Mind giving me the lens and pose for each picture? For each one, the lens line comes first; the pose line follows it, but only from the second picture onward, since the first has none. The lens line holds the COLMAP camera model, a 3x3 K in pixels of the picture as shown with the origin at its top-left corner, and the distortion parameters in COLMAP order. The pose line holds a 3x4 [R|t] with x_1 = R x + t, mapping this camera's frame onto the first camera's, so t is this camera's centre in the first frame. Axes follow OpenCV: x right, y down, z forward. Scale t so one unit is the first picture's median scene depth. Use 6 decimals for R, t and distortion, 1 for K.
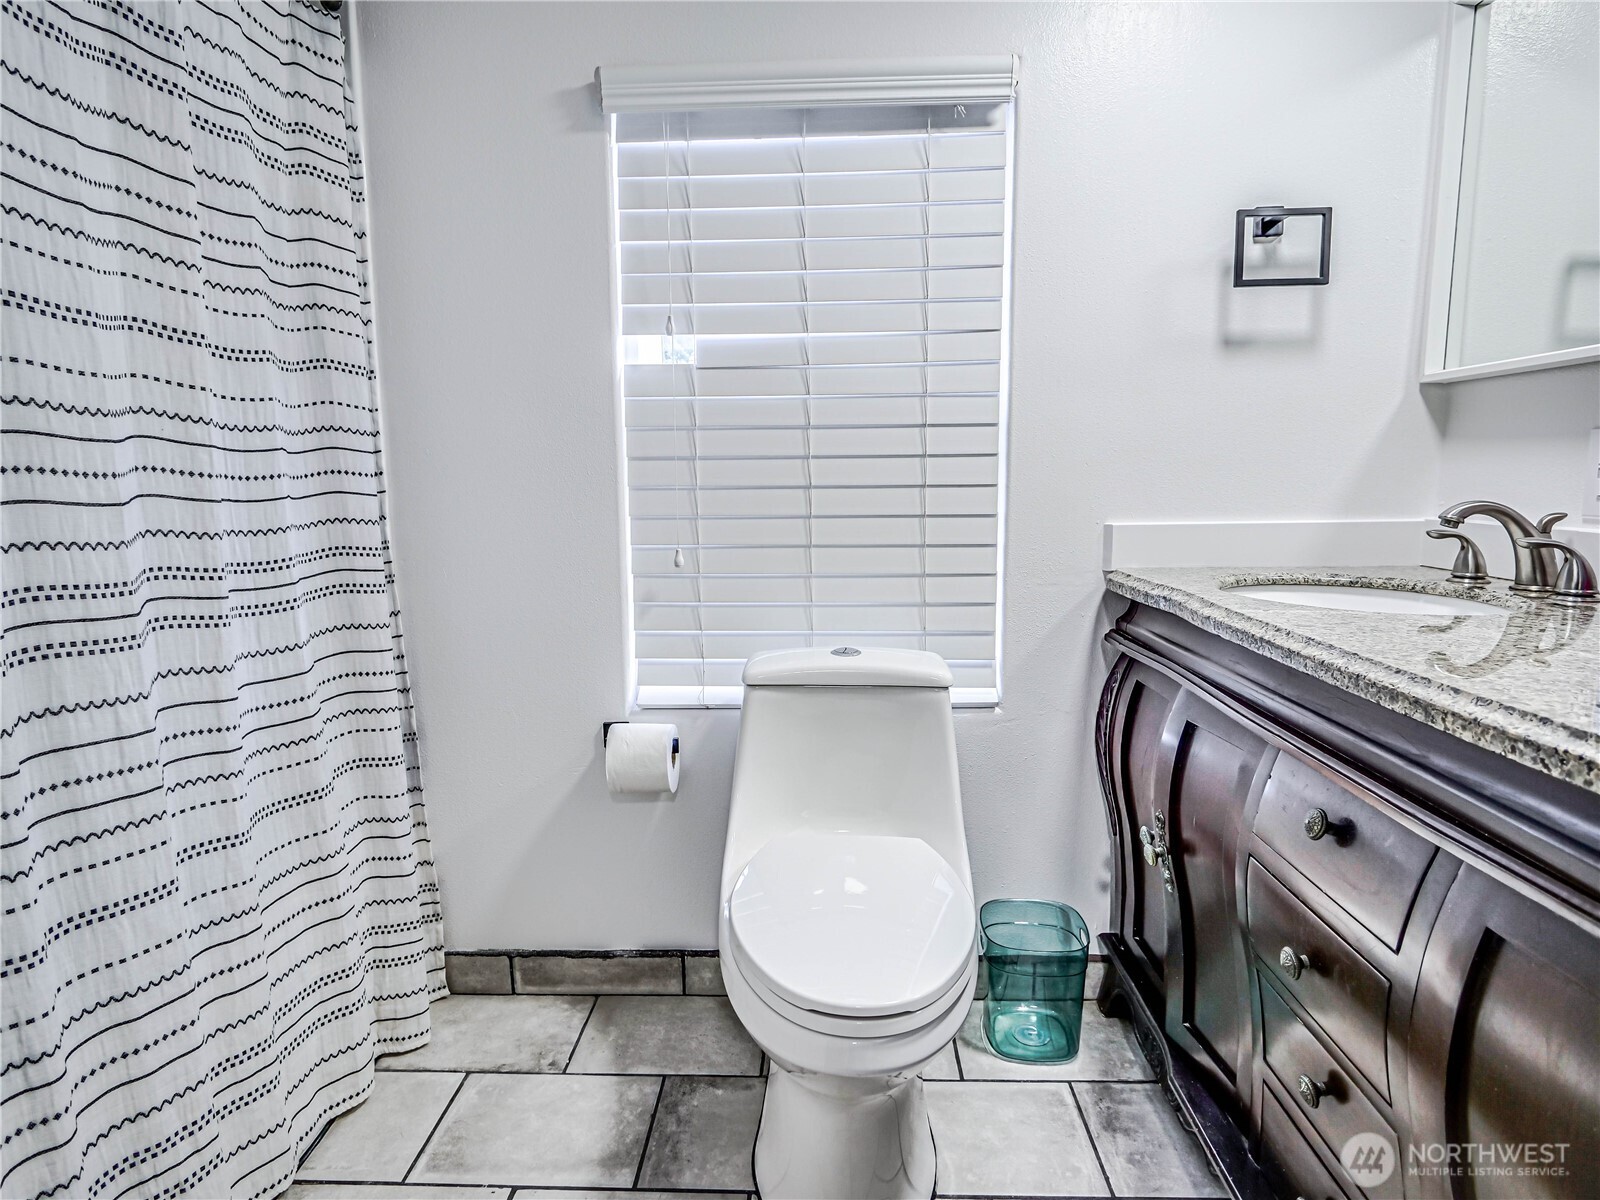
lens RADIAL K [[870.7, 0, 801.6], [0, 870.7, 598.4], [0, 0, 1]] dist [-0.011223, 0.001244]
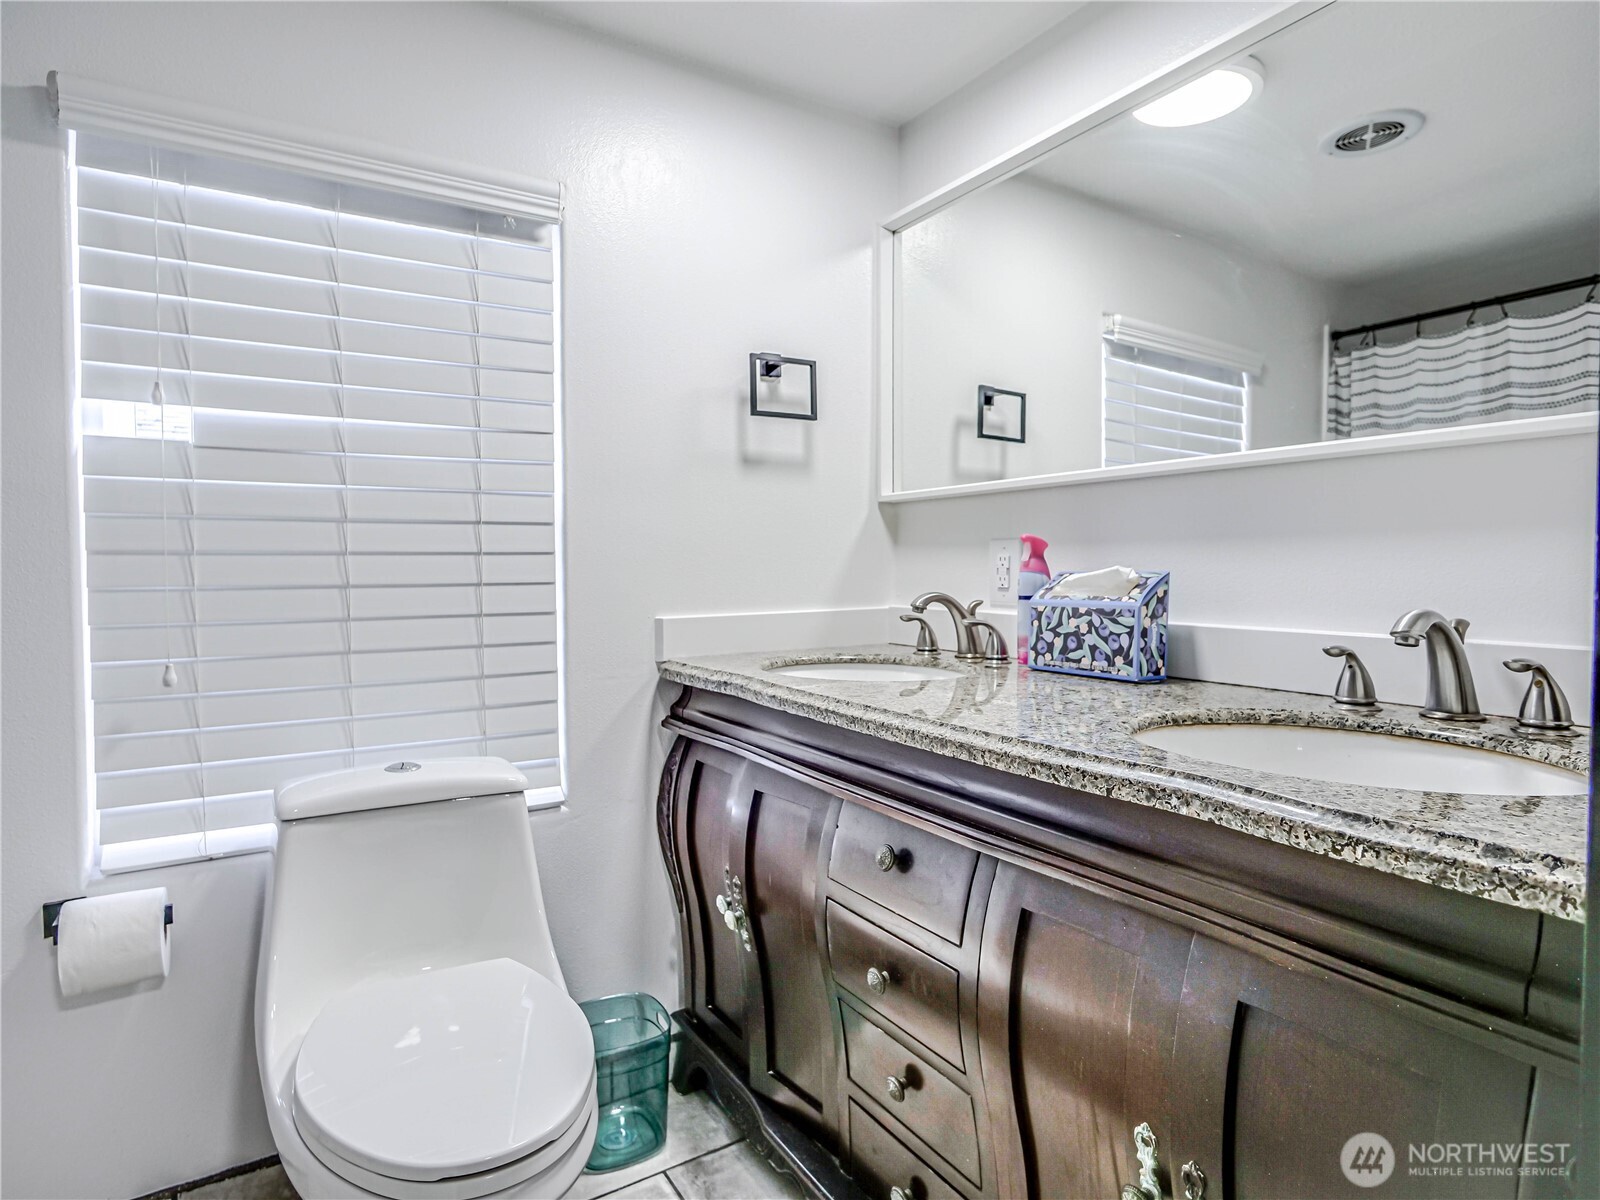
lens RADIAL K [[870.7, 0, 800.0], [0, 870.7, 602.1], [0, 0, 1]] dist [-0.011223, 0.001244]
pose [[0.831109, -0.018061, 0.555816, -0.106155], [0.076450, 0.993694, -0.082026, -0.003387], [-0.550829, 0.110665, 0.827249, 0.009511]]
